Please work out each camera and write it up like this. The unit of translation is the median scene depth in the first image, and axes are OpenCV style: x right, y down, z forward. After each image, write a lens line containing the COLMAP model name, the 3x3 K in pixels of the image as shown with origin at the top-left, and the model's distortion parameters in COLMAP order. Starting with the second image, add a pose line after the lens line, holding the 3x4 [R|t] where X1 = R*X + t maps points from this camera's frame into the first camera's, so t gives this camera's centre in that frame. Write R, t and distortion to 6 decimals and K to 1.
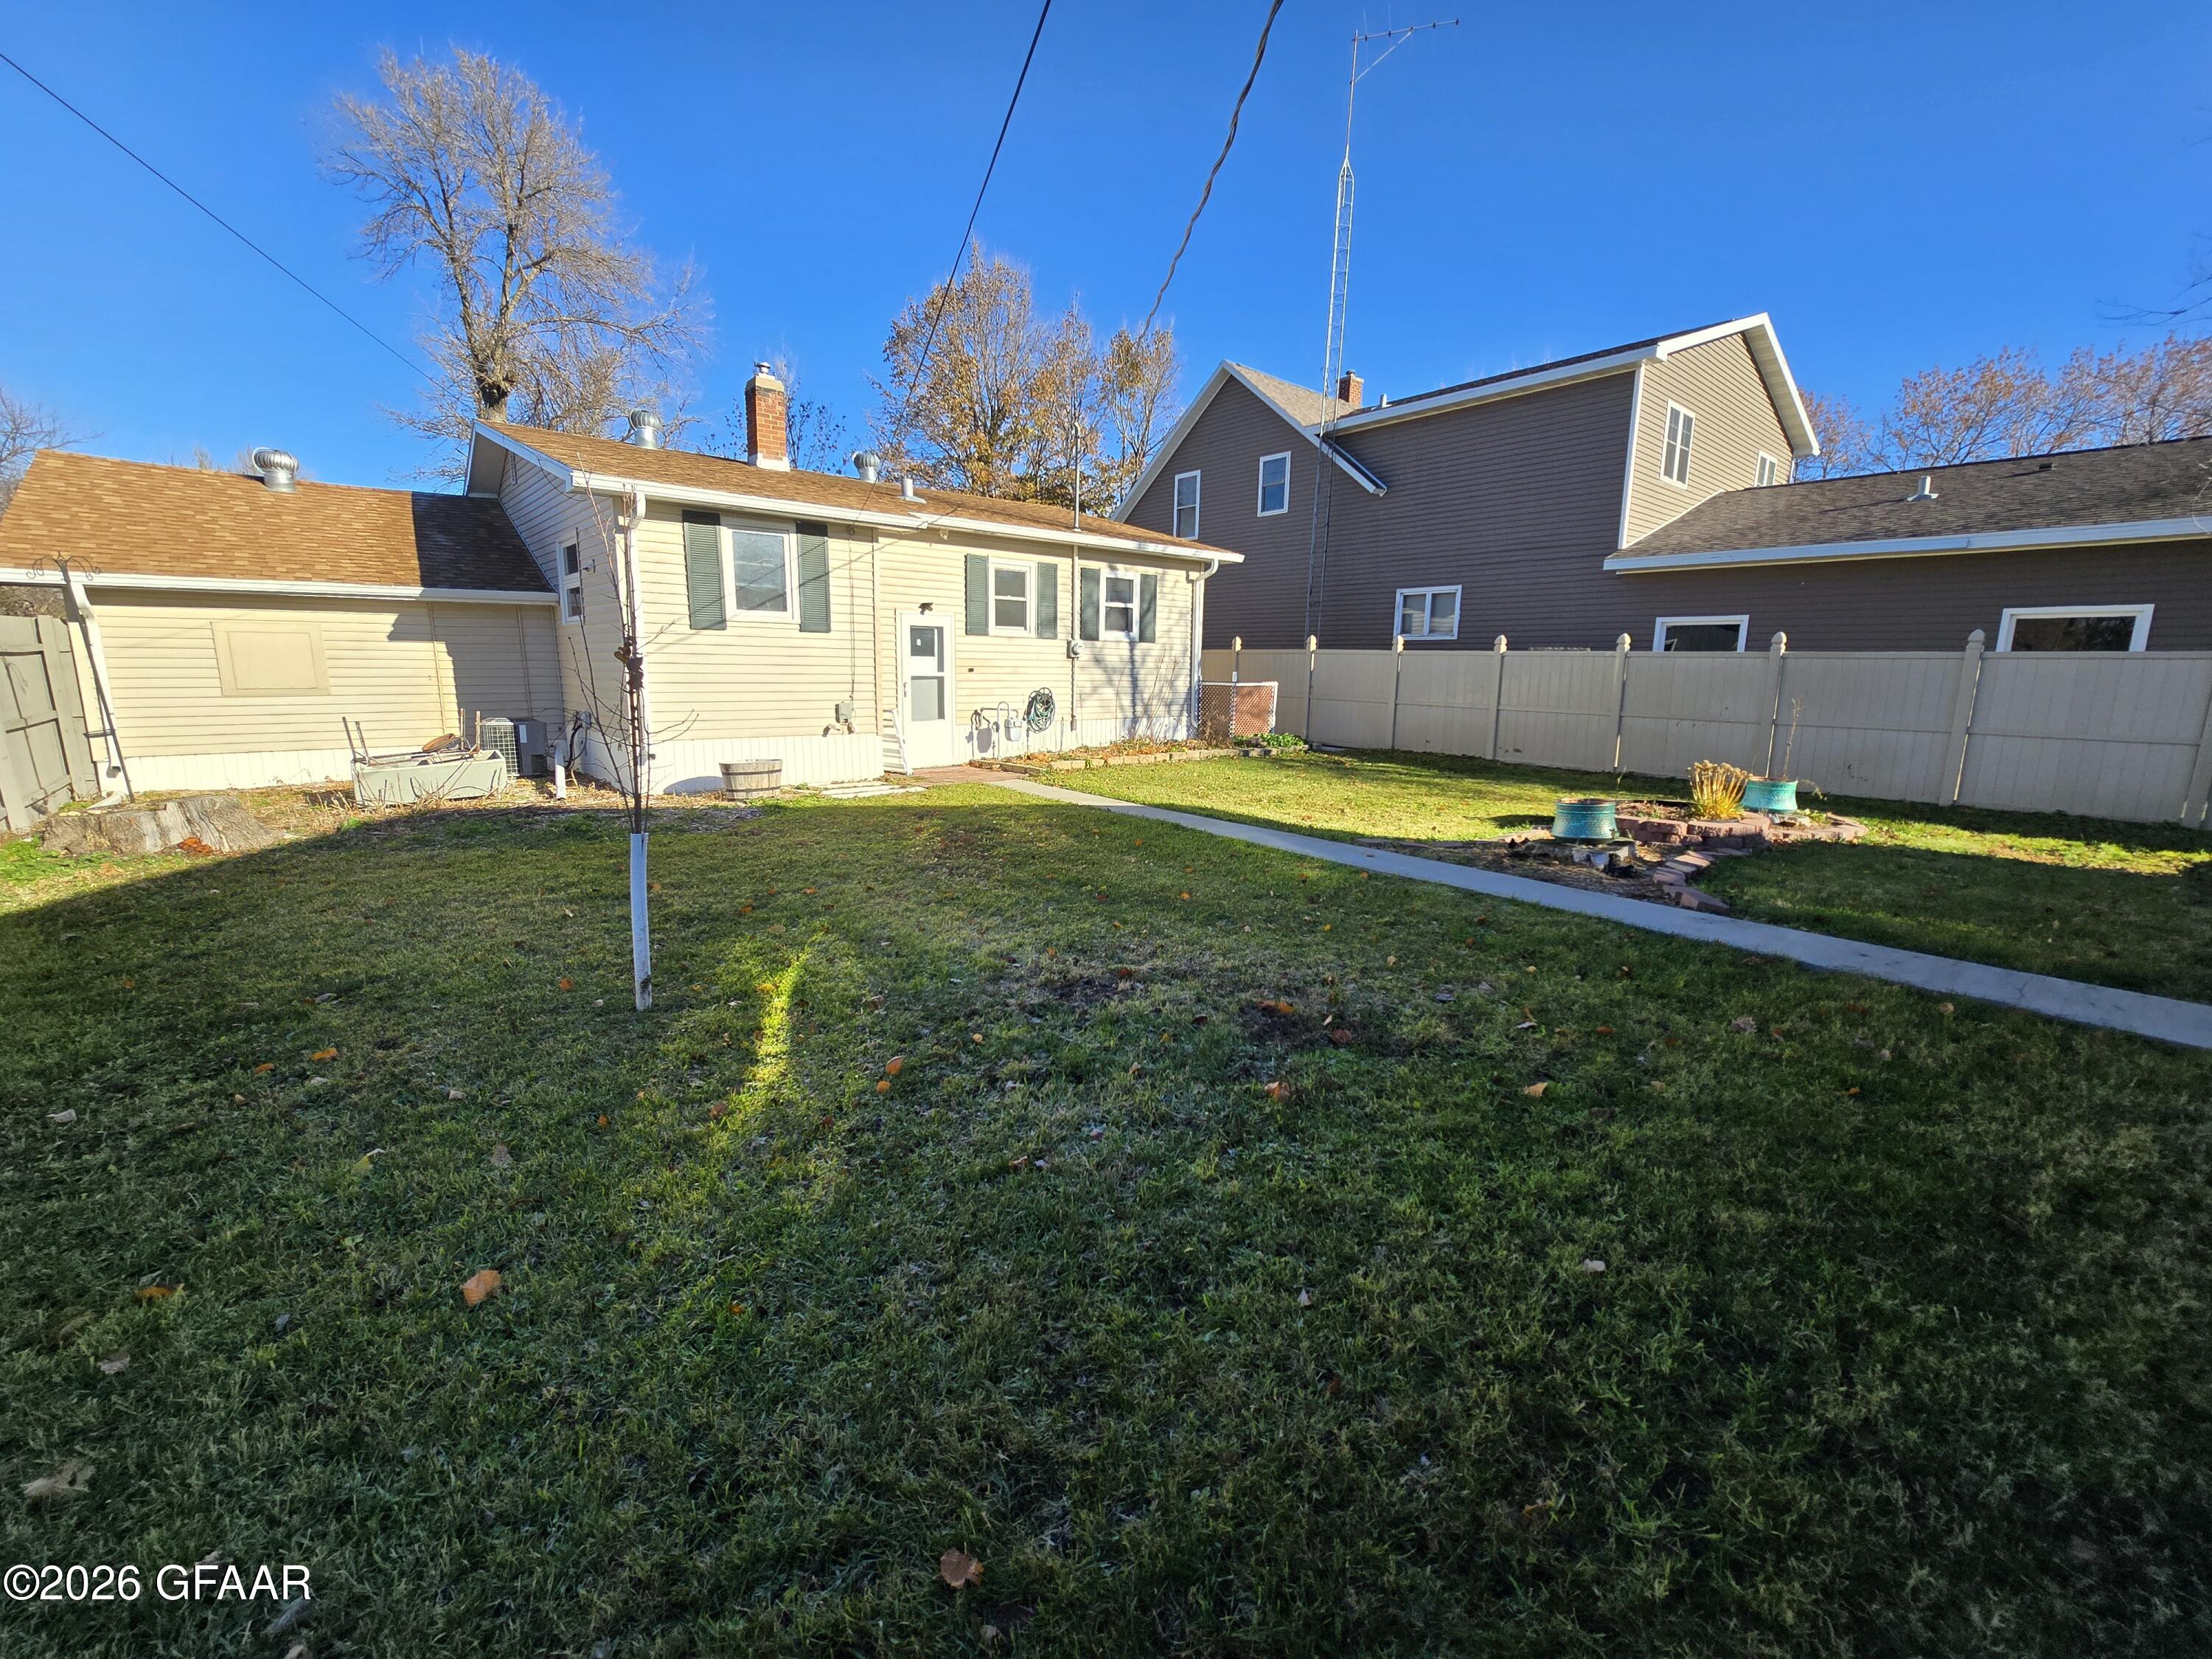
lens RADIAL K [[902.7, 0, 1103.1], [0, 902.7, 832.4], [0, 0, 1]] dist [-0.006272, 0.003037]
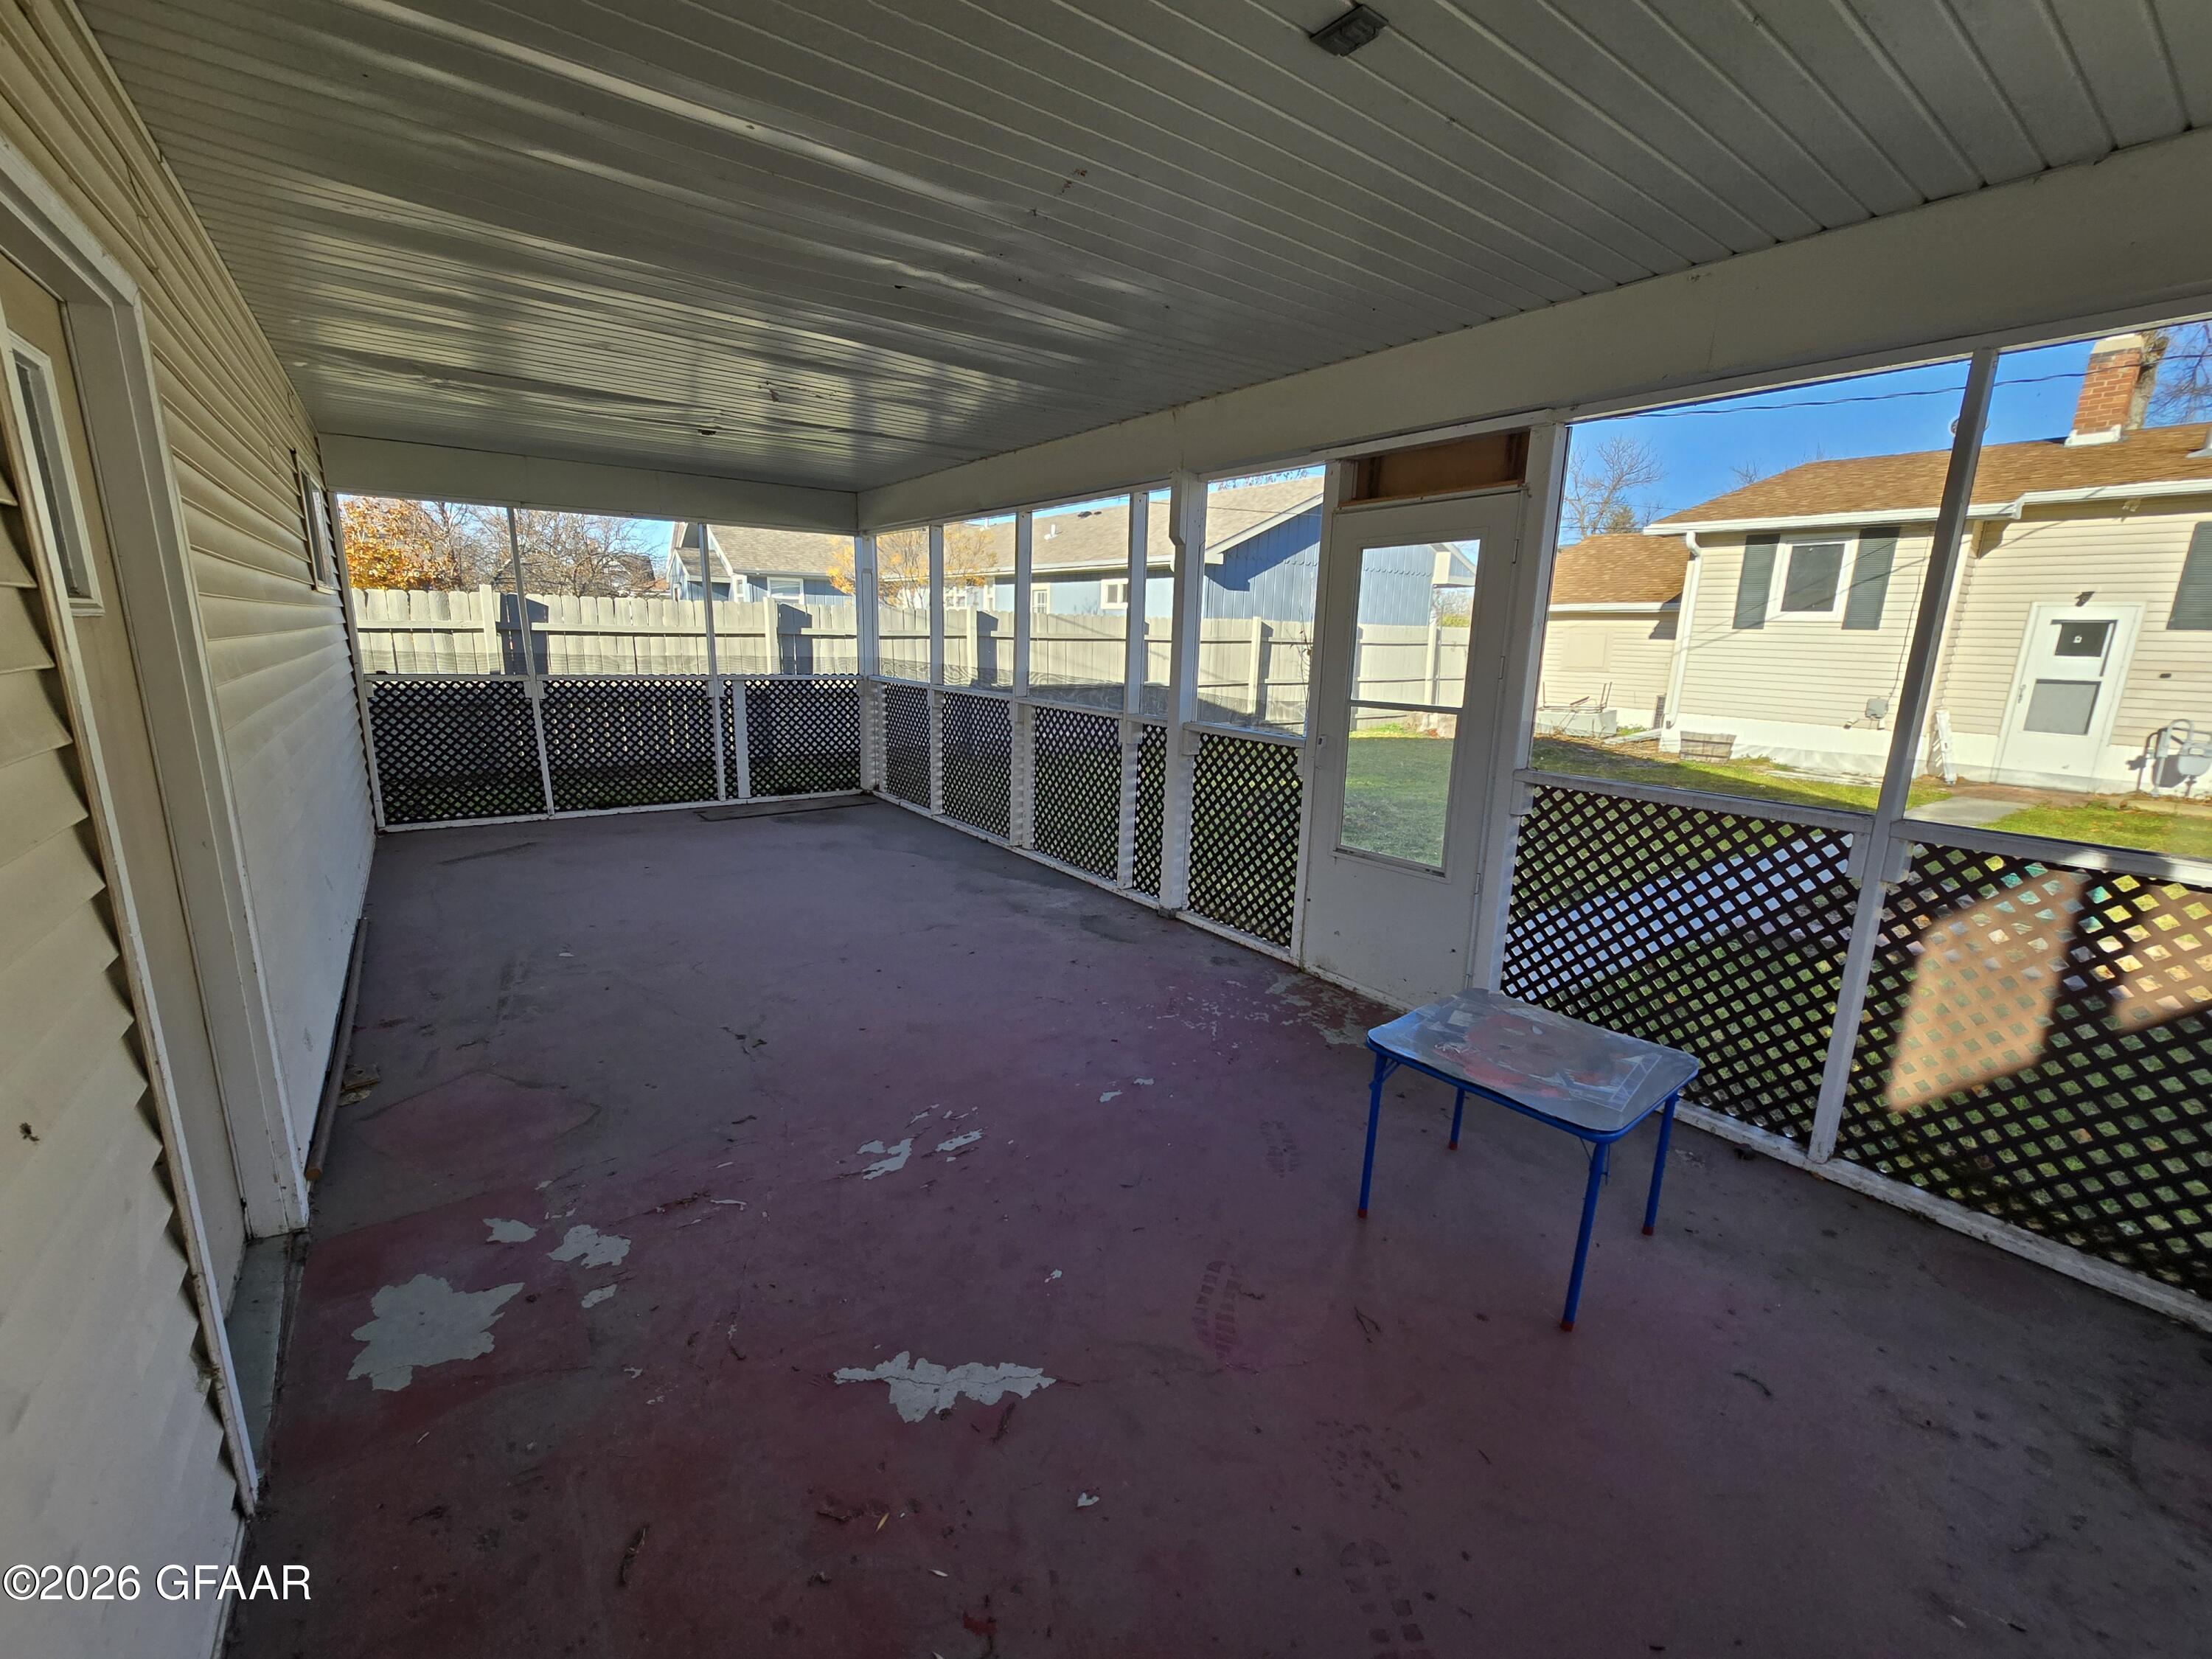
lens RADIAL K [[902.7, 0, 1097.7], [0, 902.7, 830.5], [0, 0, 1]] dist [-0.006272, 0.003037]
pose [[-0.074381, 0.212878, -0.974244, 0.768106], [-0.202993, 0.953263, 0.223792, -0.048580], [0.976351, 0.214410, -0.027692, 0.192513]]
